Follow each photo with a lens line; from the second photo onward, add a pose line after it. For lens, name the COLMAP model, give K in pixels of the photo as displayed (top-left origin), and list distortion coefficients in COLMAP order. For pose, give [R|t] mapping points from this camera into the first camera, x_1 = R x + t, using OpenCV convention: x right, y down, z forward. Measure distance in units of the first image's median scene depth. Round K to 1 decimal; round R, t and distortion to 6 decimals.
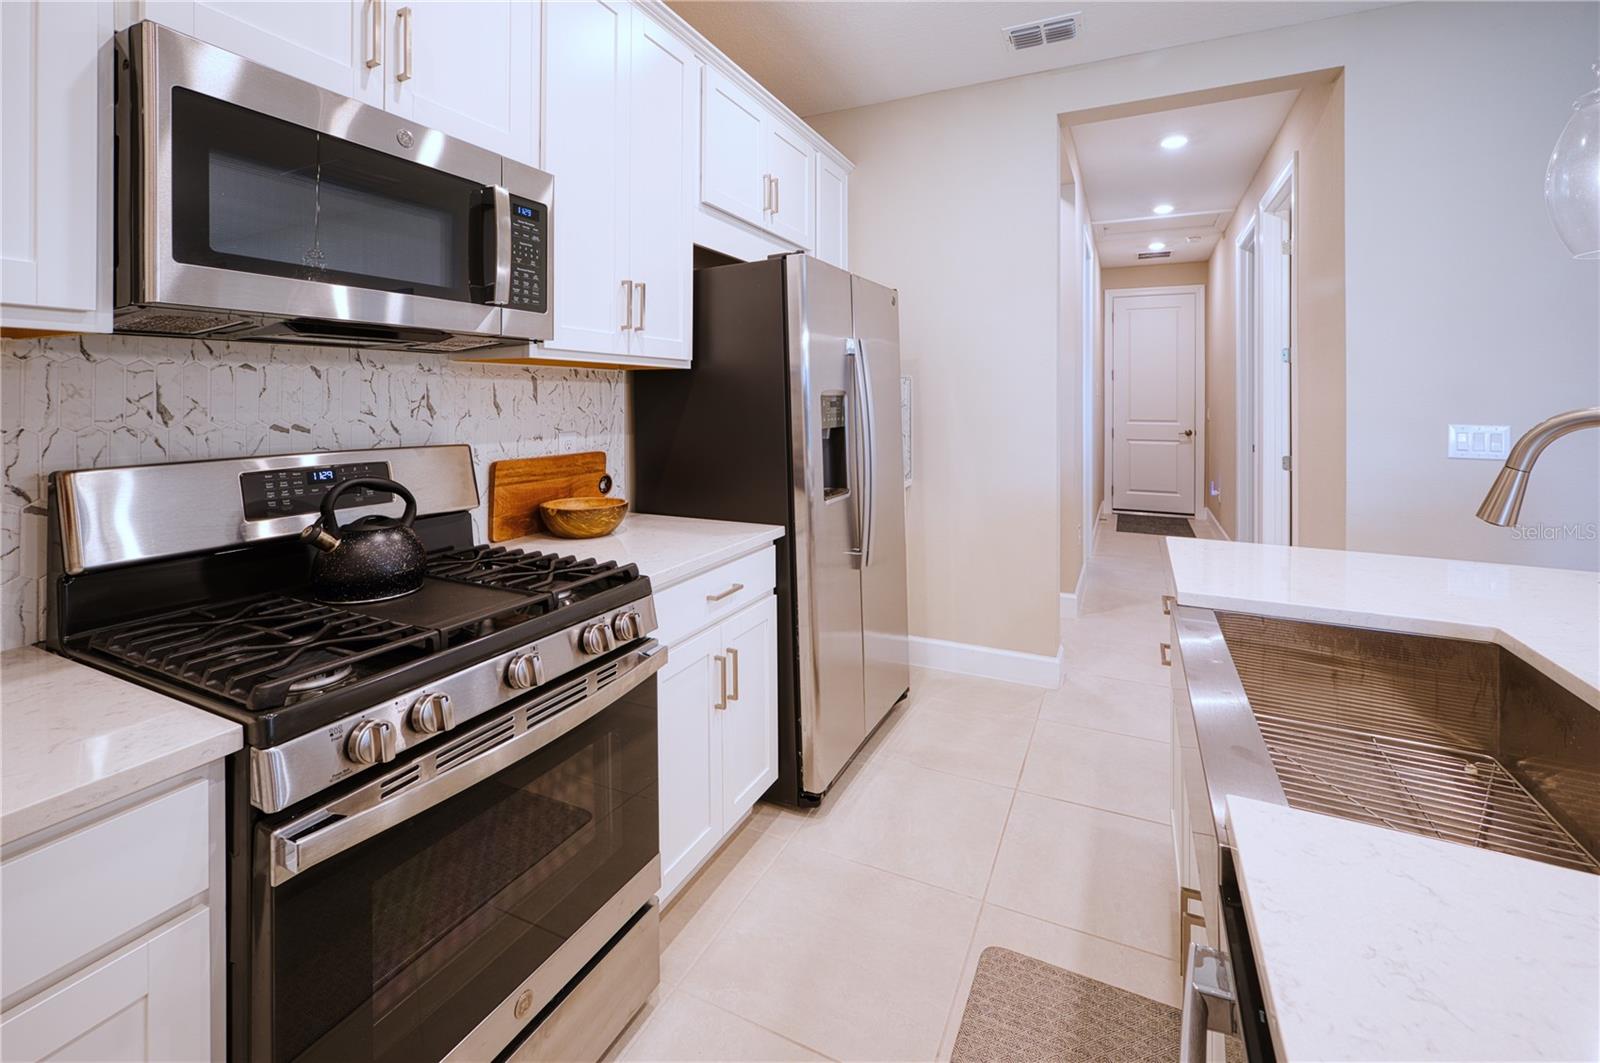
lens RADIAL K [[679.3, 0, 791.4], [0, 679.3, 398.9], [0, 0, 1]] dist [-0.003096, -0.000159]
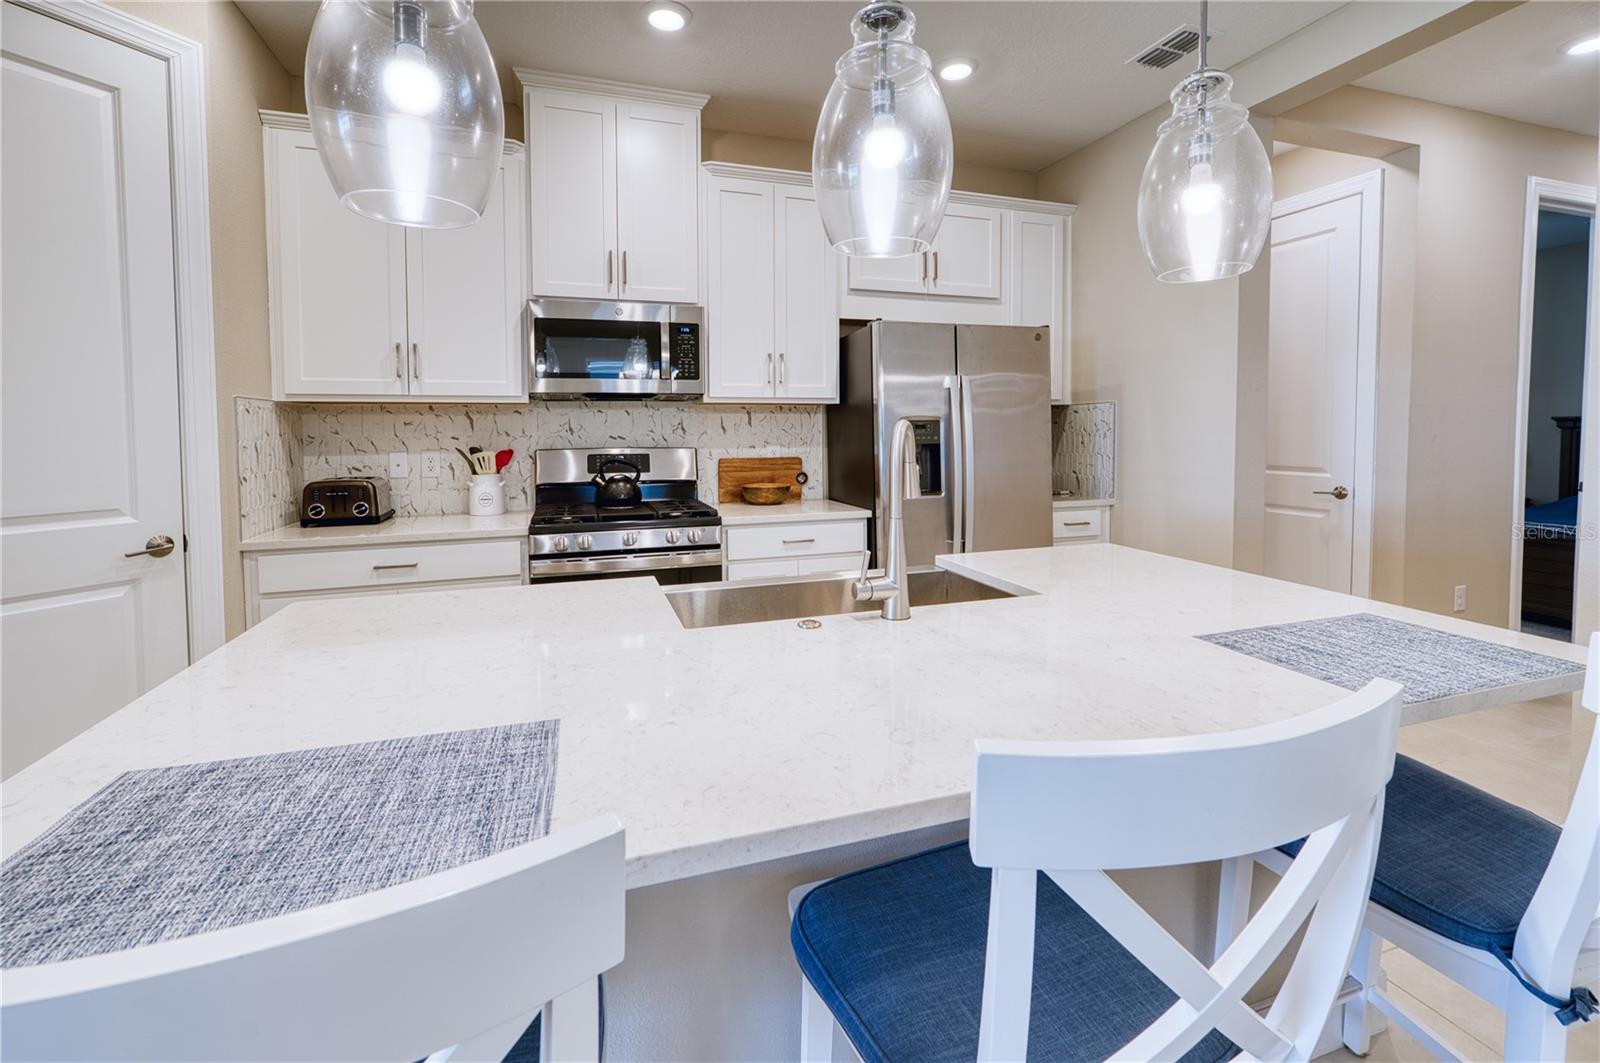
lens RADIAL K [[672.4, 0, 799.4], [0, 672.4, 455.3], [0, 0, 1]] dist [0.002356, 0.000270]
pose [[0.706830, 0.021237, -0.707065, 0.922017], [0.007347, 0.999275, 0.037359, 0.015634], [0.707345, -0.031601, 0.706161, -0.124395]]
